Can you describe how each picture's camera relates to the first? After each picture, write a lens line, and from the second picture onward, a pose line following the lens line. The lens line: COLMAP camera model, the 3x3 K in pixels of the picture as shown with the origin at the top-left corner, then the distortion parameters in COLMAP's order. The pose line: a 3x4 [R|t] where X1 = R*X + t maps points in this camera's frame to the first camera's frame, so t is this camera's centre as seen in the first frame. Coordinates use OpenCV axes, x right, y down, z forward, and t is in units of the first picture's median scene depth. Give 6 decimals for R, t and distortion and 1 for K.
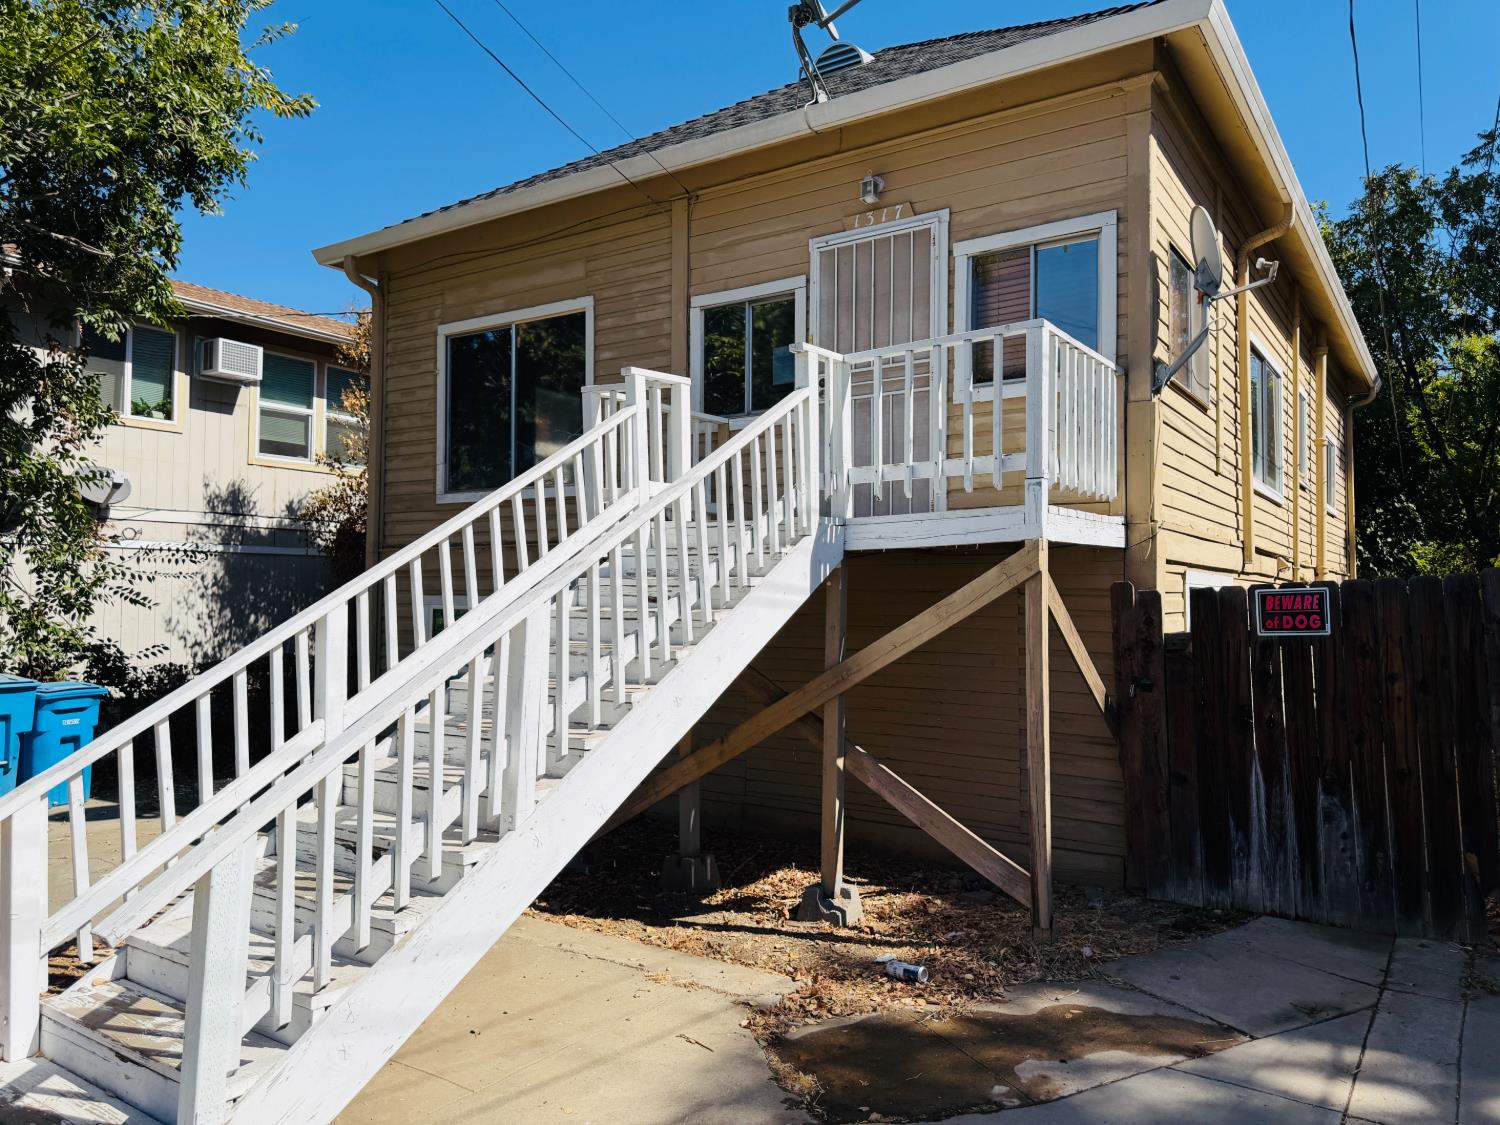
lens RADIAL K [[1057.7, 0, 751.4], [0, 1057.7, 573.2], [0, 0, 1]] dist [0.027291, -0.010836]
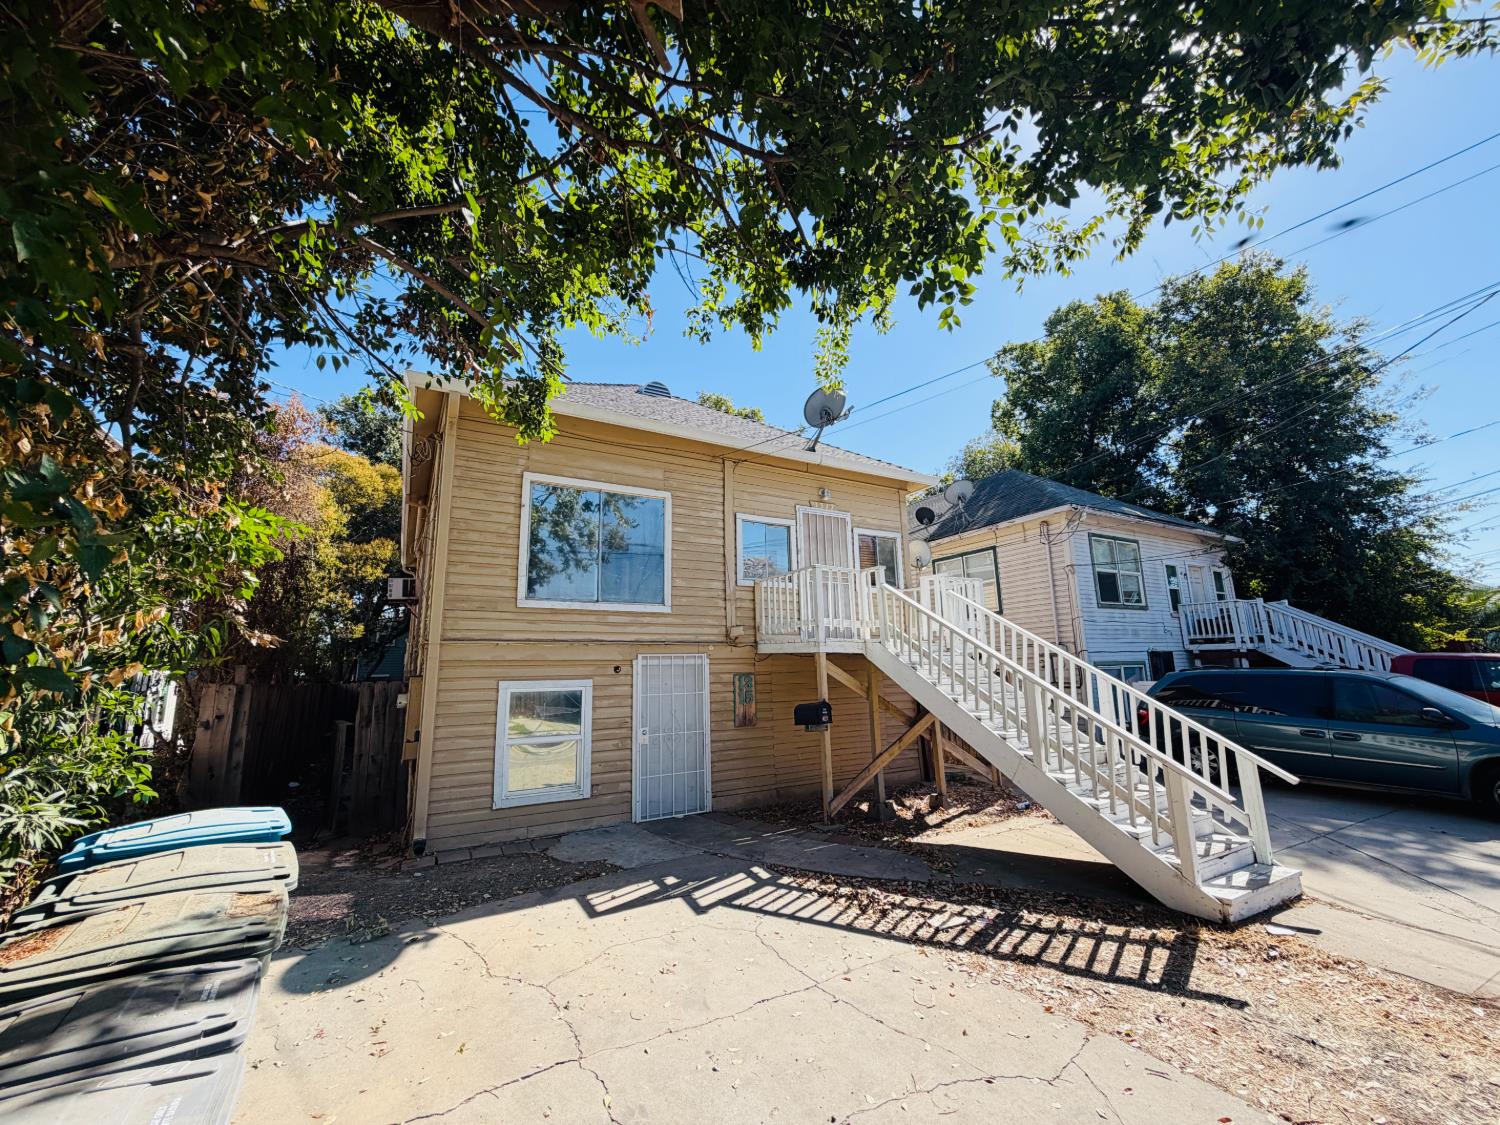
lens RADIAL K [[595.3, 0, 746.2], [0, 595.3, 560.1], [0, 0, 1]] dist [0.000128, 0.000608]
pose [[0.441389, 0.150249, 0.884648, -0.931824], [0.001002, 0.985799, -0.167928, -0.002069], [-0.897315, 0.075008, 0.434970, 0.514336]]
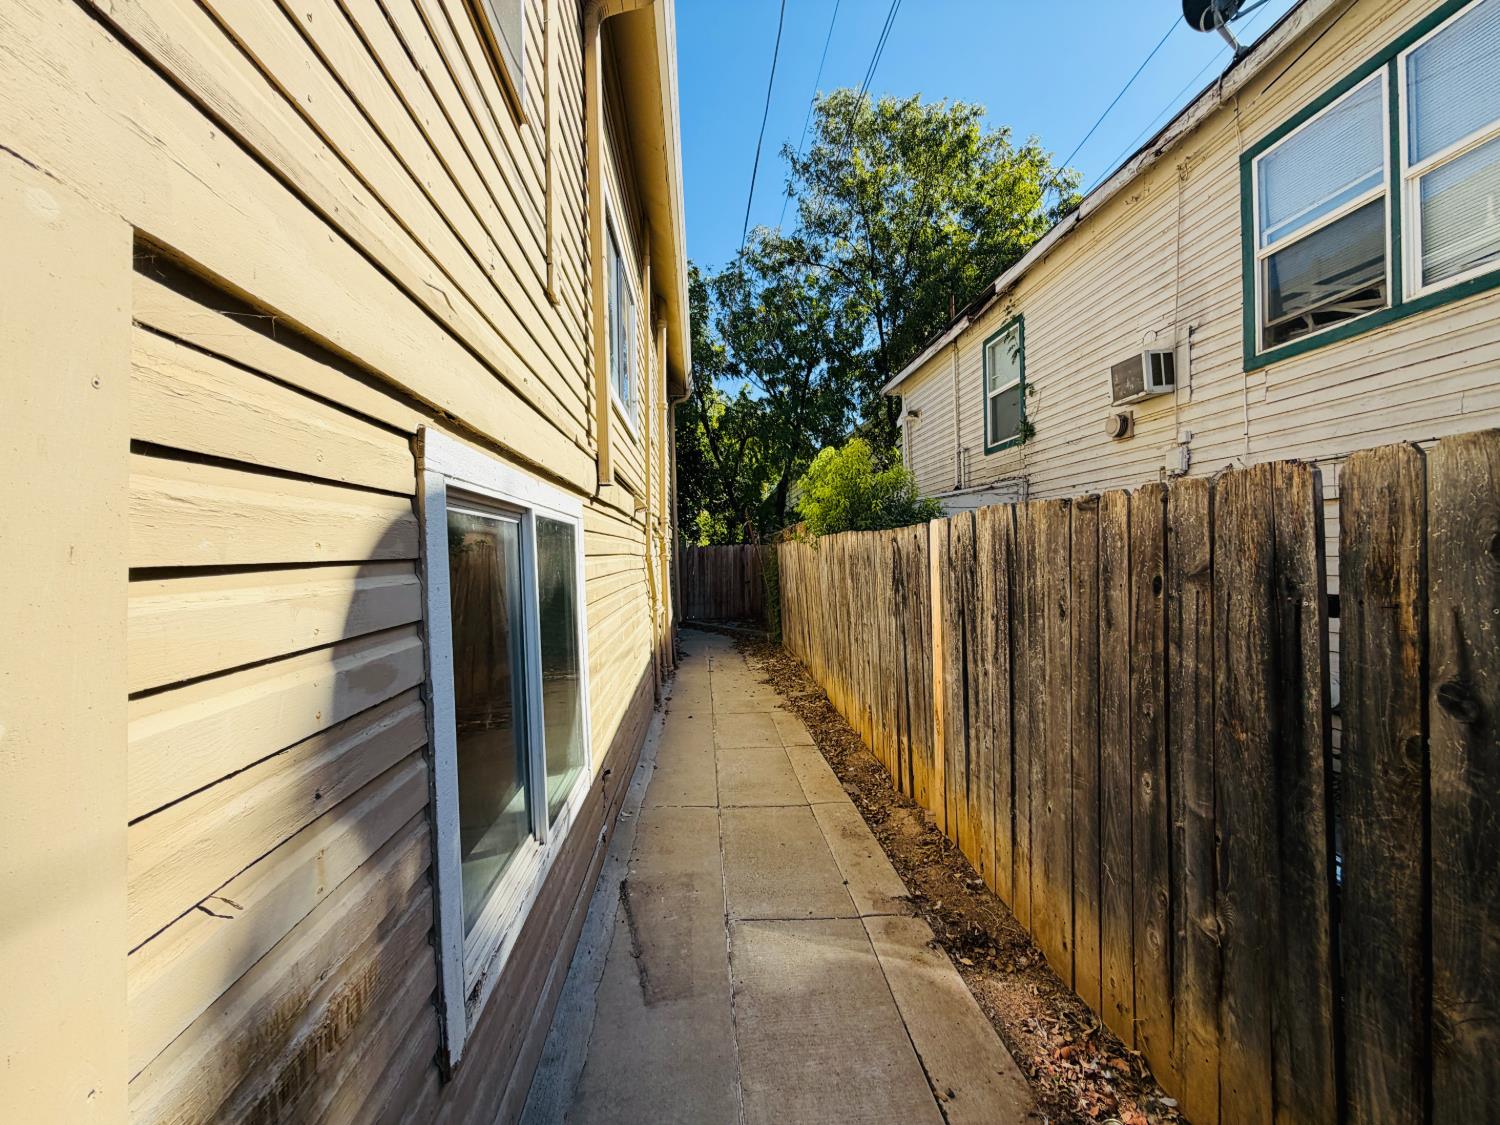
lens RADIAL K [[595.3, 0, 750.5], [0, 595.3, 562.6], [0, 0, 1]] dist [0.000128, 0.000608]
pose [[0.777229, -0.026939, 0.628641, 0.306052], [0.006529, 0.999375, 0.034753, 0.026276], [-0.629184, -0.022907, 0.776919, 0.658857]]
